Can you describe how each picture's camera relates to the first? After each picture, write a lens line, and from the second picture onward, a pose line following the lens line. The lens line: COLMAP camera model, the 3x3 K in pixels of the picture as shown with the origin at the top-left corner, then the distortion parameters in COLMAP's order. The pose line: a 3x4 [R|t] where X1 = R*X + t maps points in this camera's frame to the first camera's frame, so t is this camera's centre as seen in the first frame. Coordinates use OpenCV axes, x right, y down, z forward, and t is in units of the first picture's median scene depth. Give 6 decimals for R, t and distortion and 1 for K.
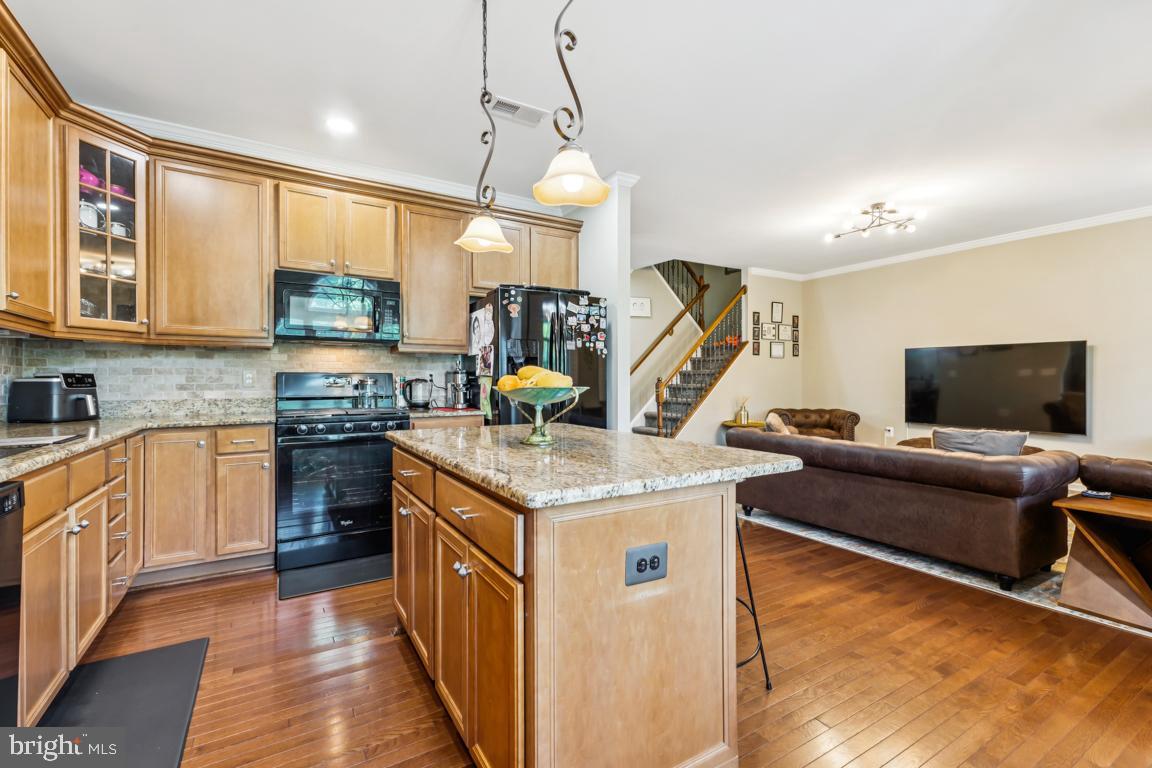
lens RADIAL K [[501.2, 0, 578.1], [0, 501.2, 382.6], [0, 0, 1]] dist [0.012990, -0.000581]
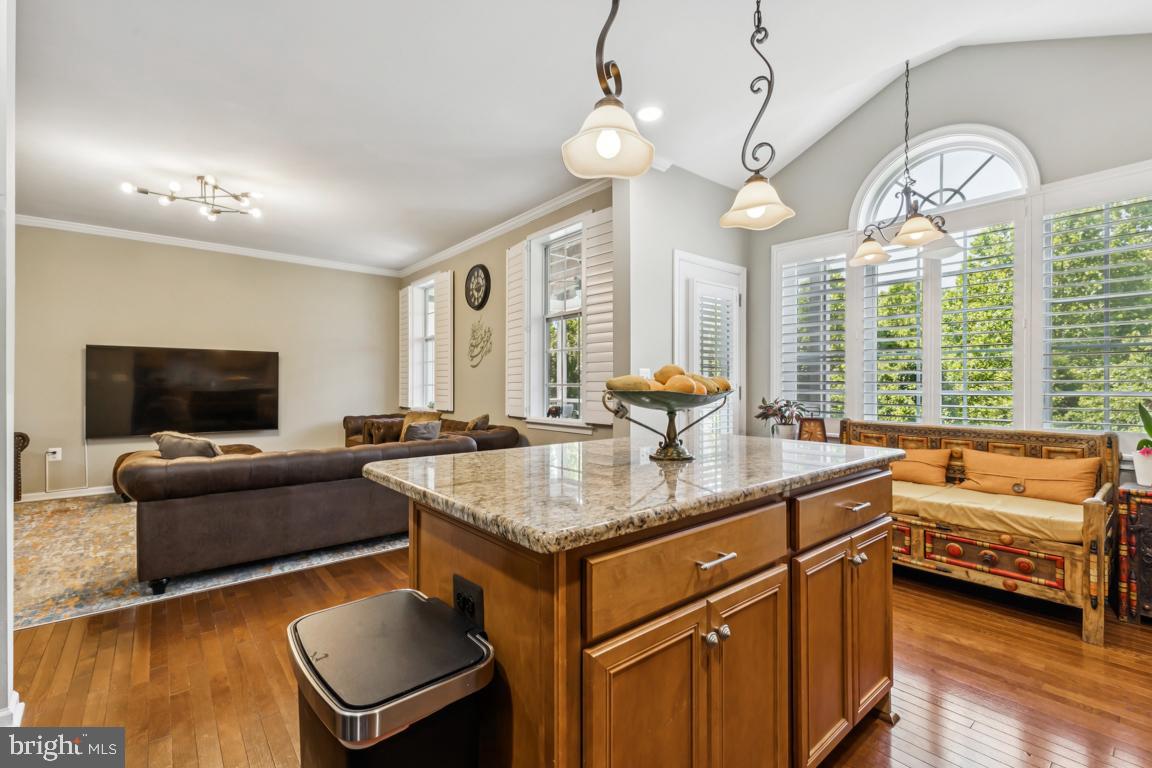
lens RADIAL K [[501.2, 0, 578.1], [0, 501.2, 382.6], [0, 0, 1]] dist [0.012990, -0.000581]
pose [[-0.151100, 0.006226, 0.988499, -0.410076], [0.006471, 0.999965, -0.005309, 0.002005], [-0.988497, 0.005594, -0.151135, 0.604785]]
